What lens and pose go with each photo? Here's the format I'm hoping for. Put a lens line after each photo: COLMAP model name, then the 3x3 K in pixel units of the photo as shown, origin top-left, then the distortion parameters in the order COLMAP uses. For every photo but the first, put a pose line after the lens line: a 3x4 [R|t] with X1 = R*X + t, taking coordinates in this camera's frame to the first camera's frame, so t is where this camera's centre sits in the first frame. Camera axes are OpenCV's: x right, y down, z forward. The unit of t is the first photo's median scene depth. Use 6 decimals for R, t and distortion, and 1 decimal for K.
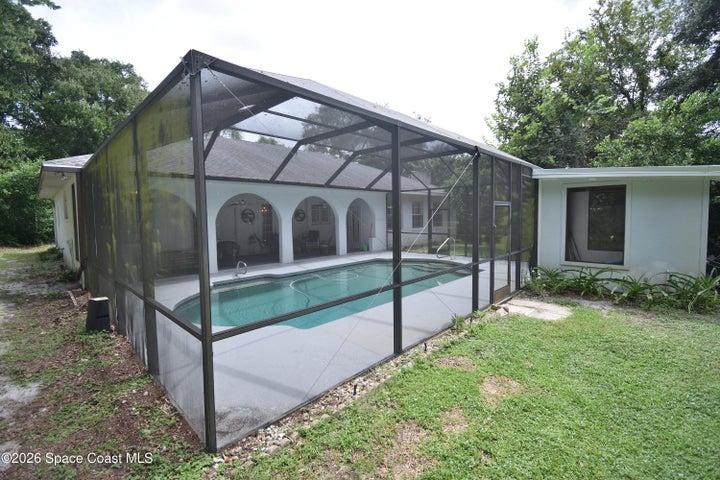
lens RADIAL K [[326.9, 0, 360.0], [0, 326.9, 237.3], [0, 0, 1]] dist [0.001212, -0.001576]
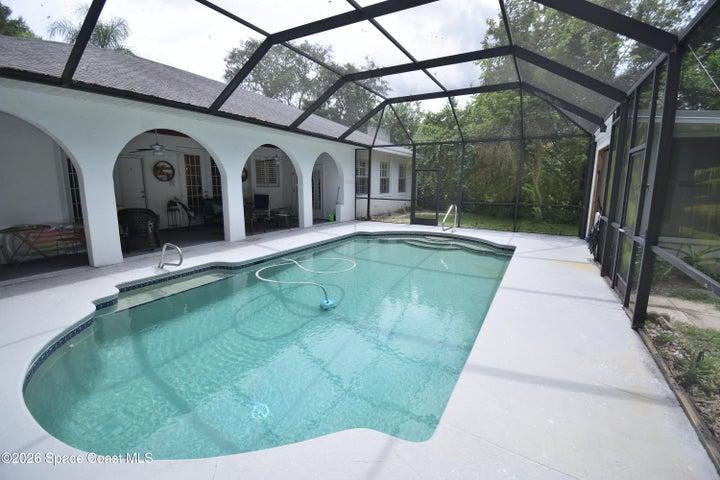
lens RADIAL K [[326.9, 0, 363.9], [0, 326.9, 237.6], [0, 0, 1]] dist [0.001212, -0.001576]
pose [[0.970072, -0.019043, 0.242069, -0.112037], [-0.005107, 0.995099, 0.098749, 0.002968], [-0.242763, -0.097030, 0.965221, 0.238490]]
